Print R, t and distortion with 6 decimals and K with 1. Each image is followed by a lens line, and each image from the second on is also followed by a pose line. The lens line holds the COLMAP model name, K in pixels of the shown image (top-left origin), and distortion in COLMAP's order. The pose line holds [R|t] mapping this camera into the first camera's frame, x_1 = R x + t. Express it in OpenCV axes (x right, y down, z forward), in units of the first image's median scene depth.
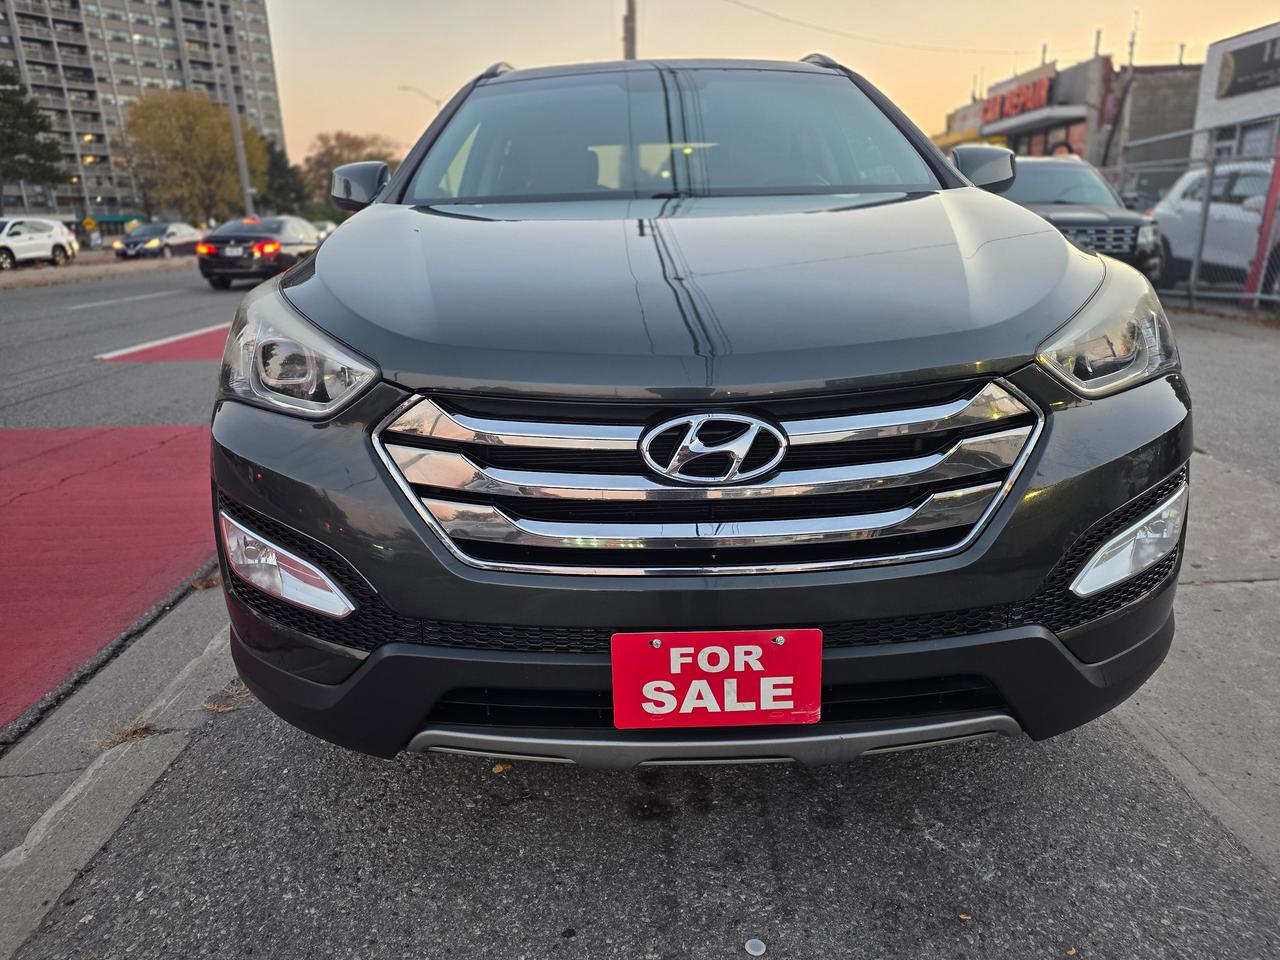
lens RADIAL K [[874.7, 0, 642.9], [0, 874.7, 475.7], [0, 0, 1]] dist [0.013468, 0.001289]
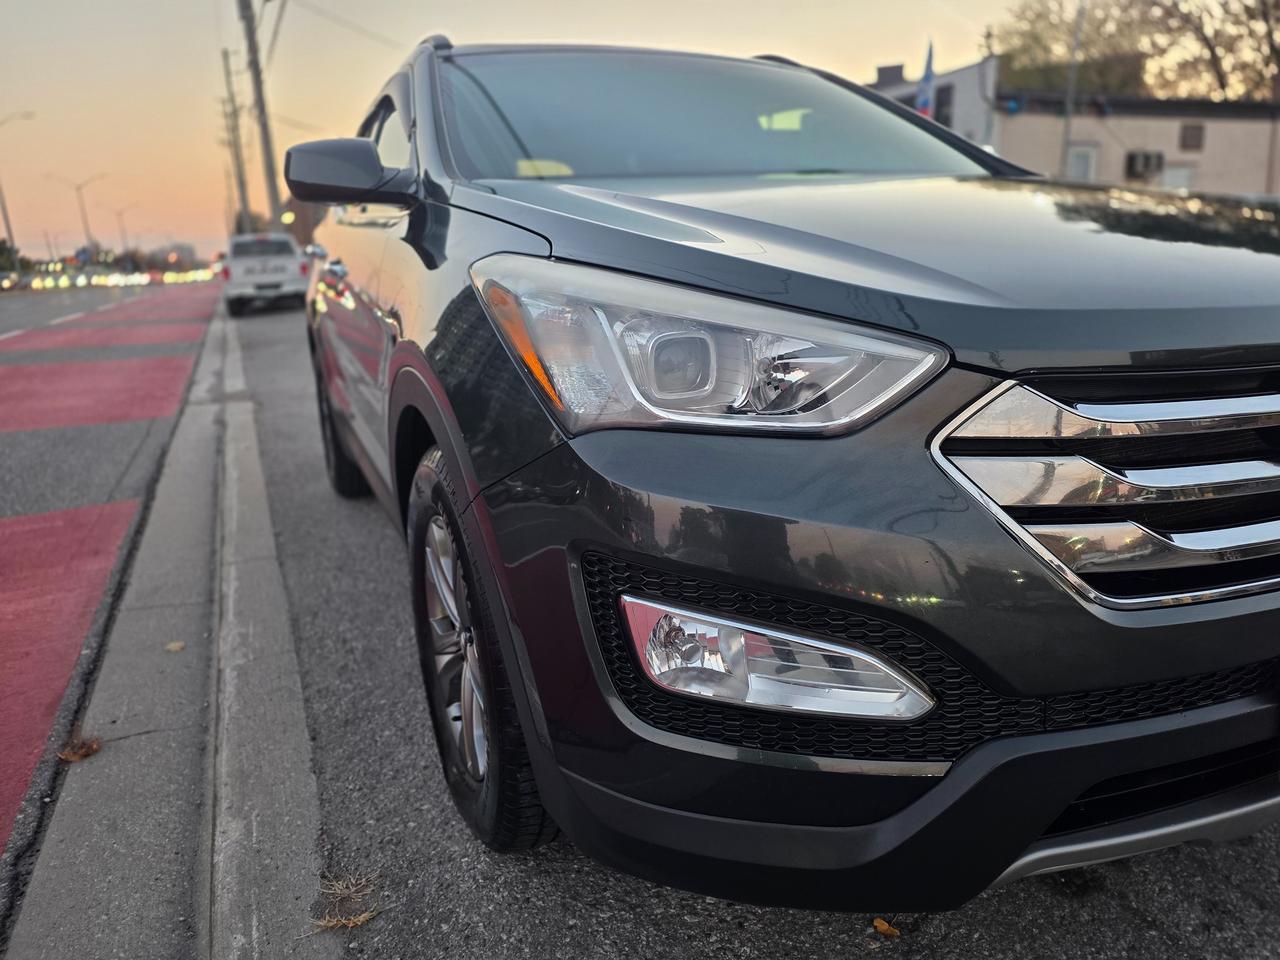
lens RADIAL K [[874.7, 0, 639.2], [0, 874.7, 478.8], [0, 0, 1]] dist [0.013468, 0.001289]
pose [[0.913499, -0.114238, 0.390474, -0.663202], [0.129935, 0.991425, -0.013925, -0.034640], [-0.385535, 0.063457, 0.920509, 0.380373]]
